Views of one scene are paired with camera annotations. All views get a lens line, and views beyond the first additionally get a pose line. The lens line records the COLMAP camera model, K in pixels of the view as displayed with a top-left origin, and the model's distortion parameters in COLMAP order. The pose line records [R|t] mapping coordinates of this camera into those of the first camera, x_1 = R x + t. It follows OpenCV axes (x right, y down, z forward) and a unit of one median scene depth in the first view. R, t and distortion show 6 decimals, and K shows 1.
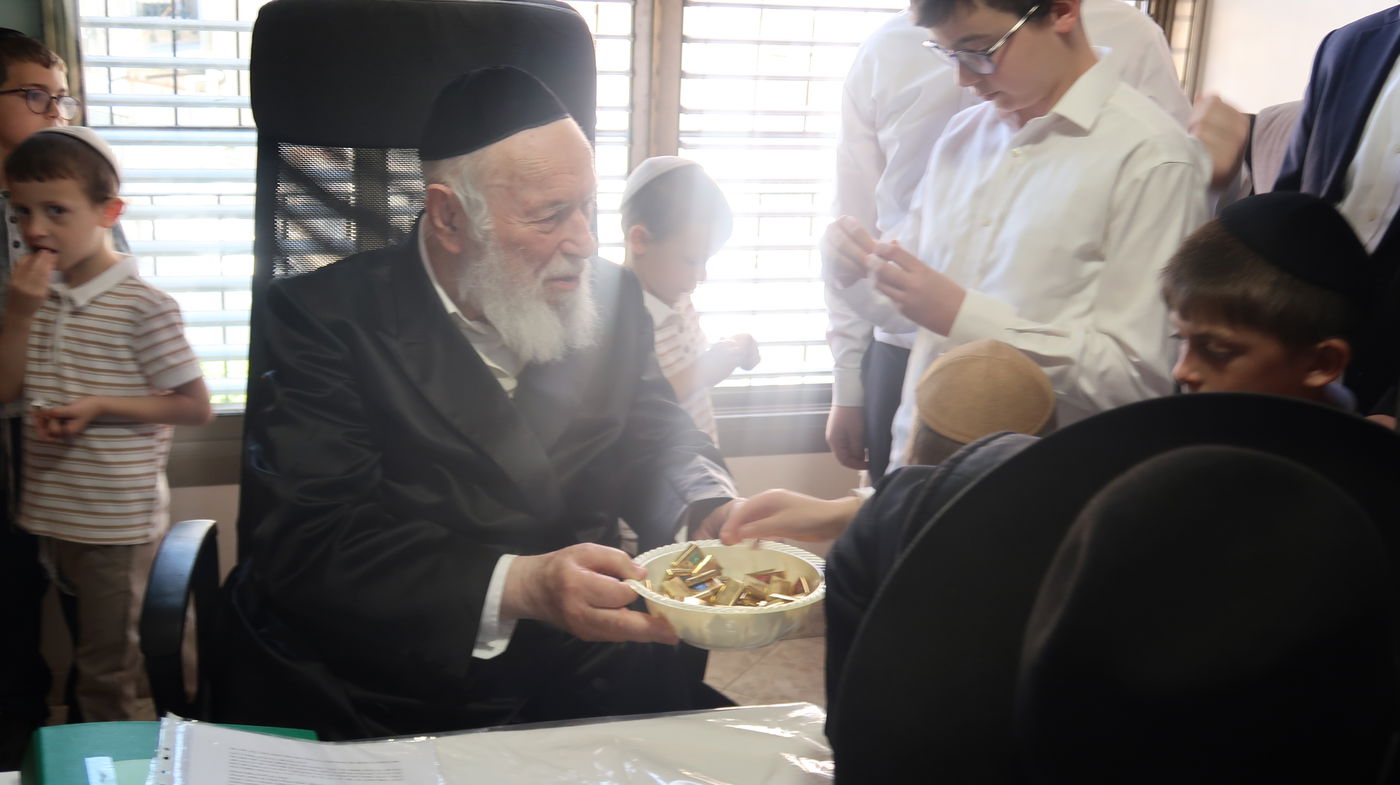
lens RADIAL K [[1310.6, 0, 692.4], [0, 1310.6, 370.5], [0, 0, 1]] dist [-0.054127, -0.015685]
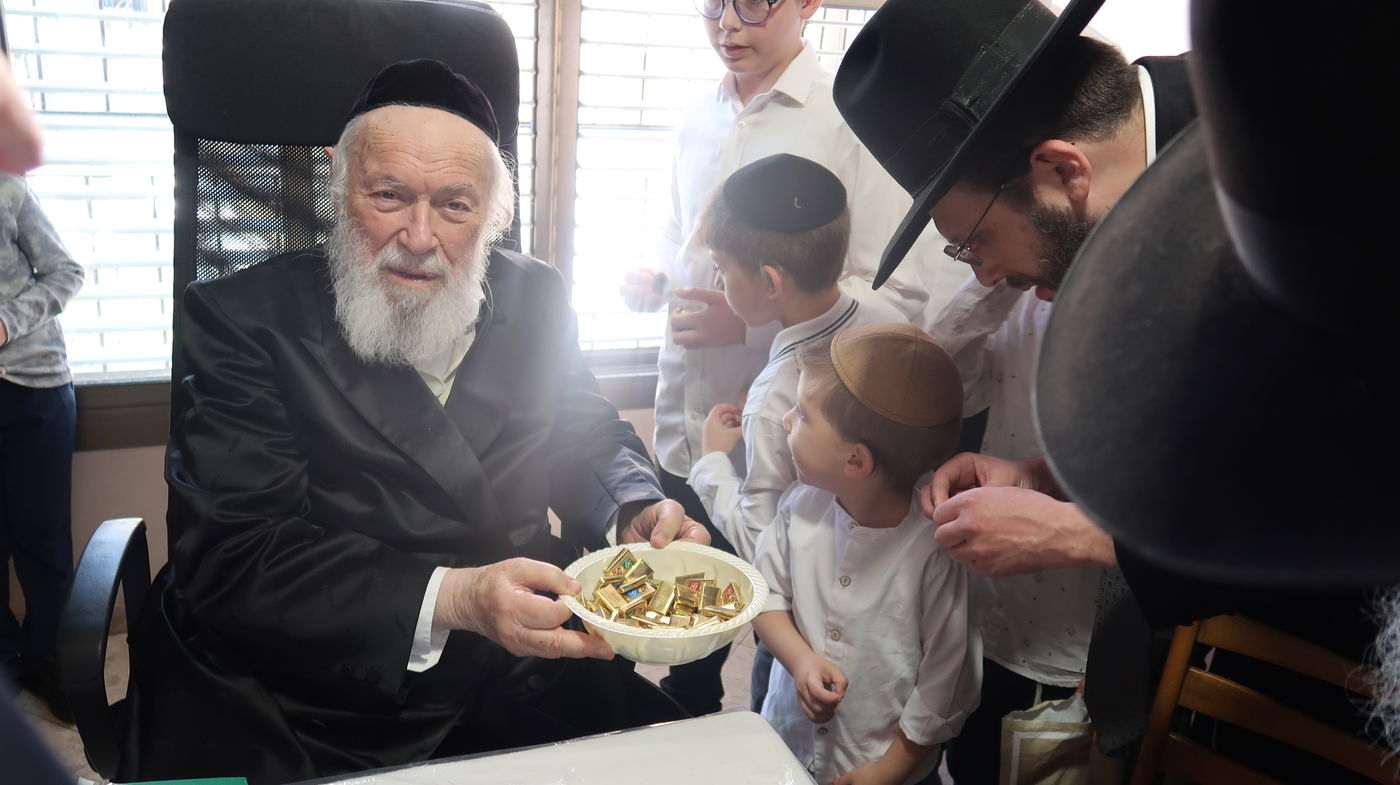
lens RADIAL K [[1092.9, 0, 703.7], [0, 1092.9, 395.1], [0, 0, 1]] dist [-0.024293, -0.000518]
pose [[0.994876, -0.007052, 0.100857, -0.023107], [0.000575, 0.997943, 0.064104, -0.041301], [-0.101101, -0.063717, 0.992834, 0.160280]]
